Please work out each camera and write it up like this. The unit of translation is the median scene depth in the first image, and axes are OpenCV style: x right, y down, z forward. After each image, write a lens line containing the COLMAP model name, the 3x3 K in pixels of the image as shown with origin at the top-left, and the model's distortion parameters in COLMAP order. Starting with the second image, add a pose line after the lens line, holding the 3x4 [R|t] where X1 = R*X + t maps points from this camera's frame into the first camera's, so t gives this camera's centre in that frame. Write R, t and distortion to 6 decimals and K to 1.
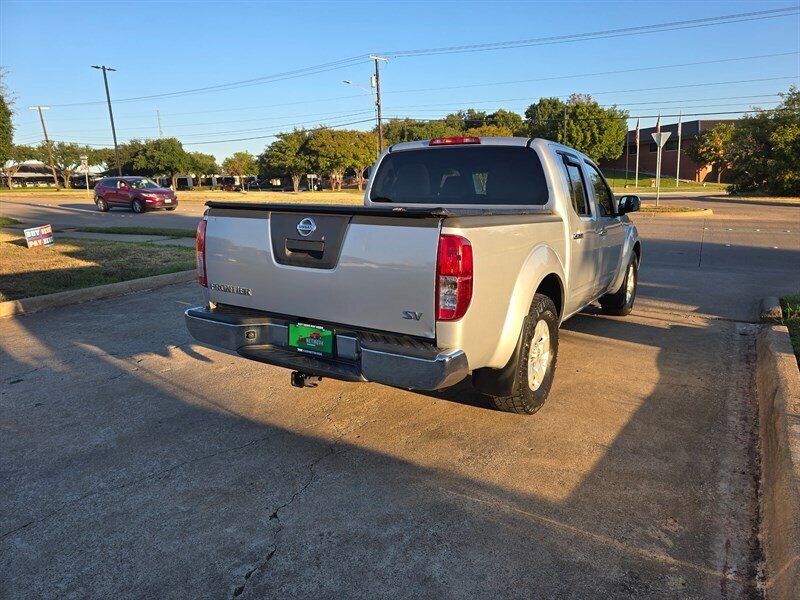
lens RADIAL K [[541.5, 0, 401.5], [0, 541.5, 296.4], [0, 0, 1]] dist [0.066485, -0.064969]
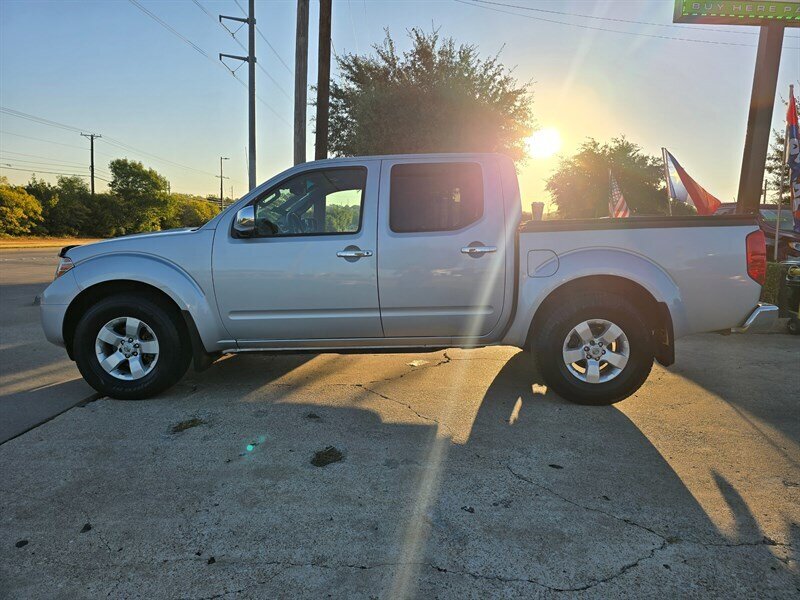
lens RADIAL K [[544.8, 0, 399.4], [0, 544.8, 290.2], [0, 0, 1]] dist [0.052705, -0.049985]
pose [[-0.506030, -0.088967, 0.857915, -0.864566], [0.159497, 0.967859, 0.194445, -0.317927], [-0.847641, 0.235230, -0.475576, 1.946747]]
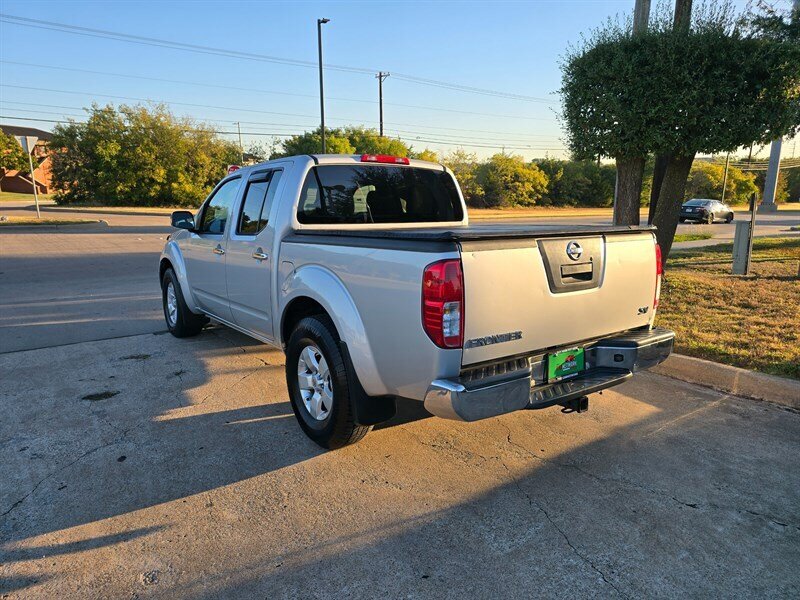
lens RADIAL K [[541.5, 0, 401.5], [0, 541.5, 296.4], [0, 0, 1]] dist [0.066485, -0.064969]
pose [[0.374385, -0.160997, 0.913190, -0.917740], [0.174581, 0.979438, 0.101103, -0.152308], [-0.910690, 0.121574, 0.394794, 0.681456]]
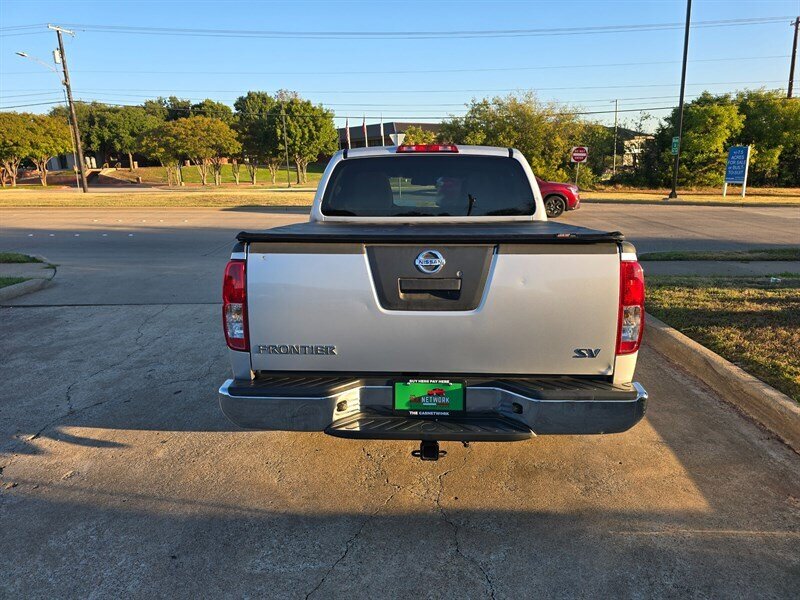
lens RADIAL K [[544.8, 0, 399.4], [0, 544.8, 290.2], [0, 0, 1]] dist [0.052705, -0.049985]
pose [[0.873166, -0.102904, 0.476437, -0.454347], [0.102973, 0.994343, 0.026047, -0.083503], [-0.476422, 0.026317, 0.878823, 0.236685]]
